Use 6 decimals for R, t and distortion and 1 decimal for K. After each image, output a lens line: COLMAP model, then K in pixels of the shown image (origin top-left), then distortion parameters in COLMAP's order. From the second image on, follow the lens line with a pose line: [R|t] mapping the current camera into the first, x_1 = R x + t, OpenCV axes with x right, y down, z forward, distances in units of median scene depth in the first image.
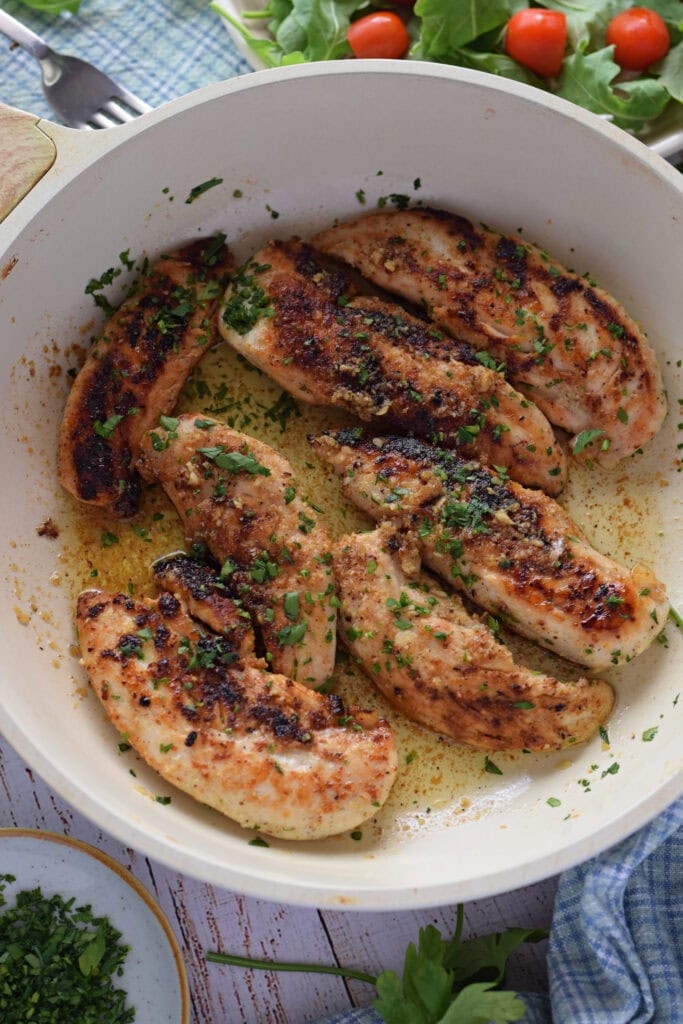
lens RADIAL K [[2419.2, 0, 391.6], [0, 2419.2, 511.0], [0, 0, 1]] dist [-0.005571, -0.625007]
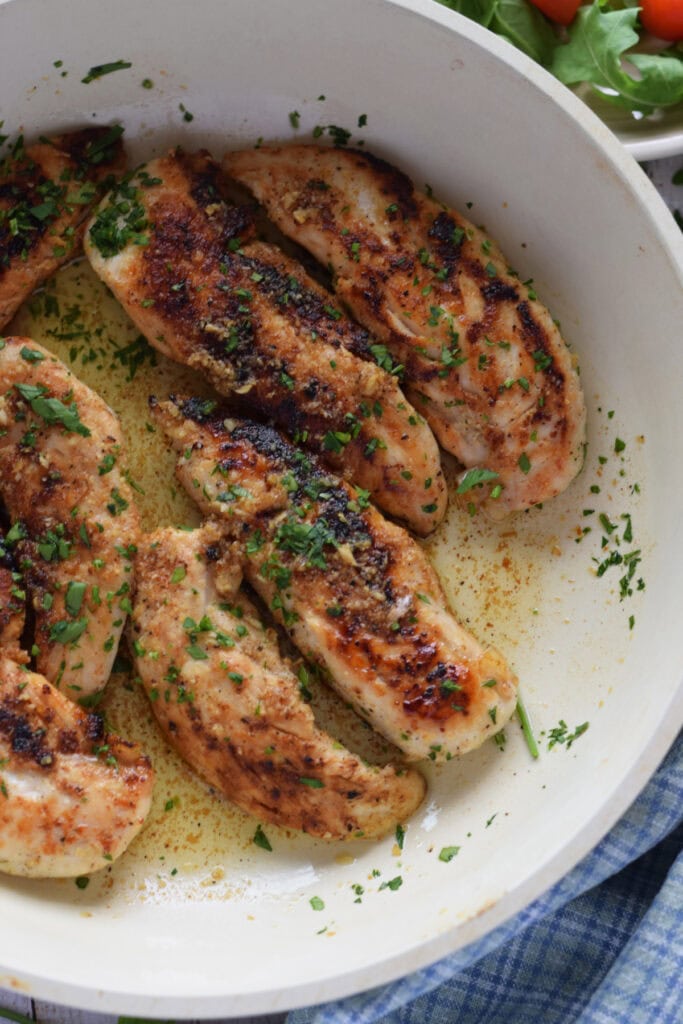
lens RADIAL K [[2419.2, 0, 391.6], [0, 2419.2, 511.0], [0, 0, 1]] dist [-0.005571, -0.625007]
pose [[0.969845, 0.240700, -0.038275, 0.088373], [-0.234850, 0.964927, 0.117308, -0.111715], [0.065168, -0.104782, 0.992358, 0.176269]]
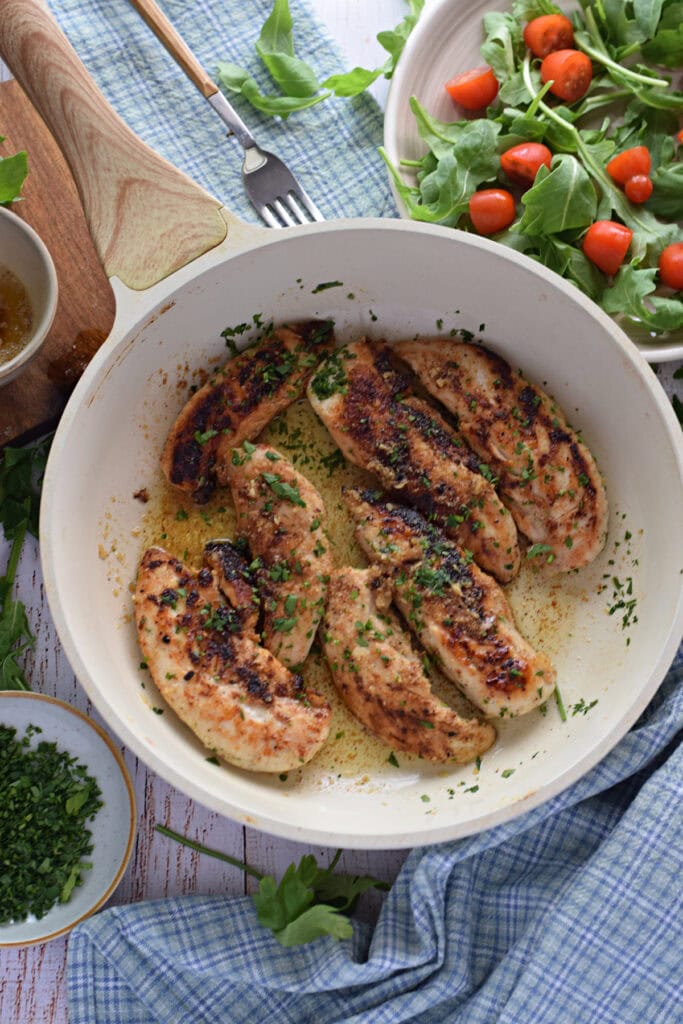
lens RADIAL K [[2419.2, 0, 391.6], [0, 2419.2, 511.0], [0, 0, 1]] dist [-0.005571, -0.625007]
pose [[0.950745, 0.299969, -0.078113, 0.103277], [-0.296355, 0.953515, 0.054620, -0.101765], [0.090866, -0.028781, 0.995447, -0.356254]]
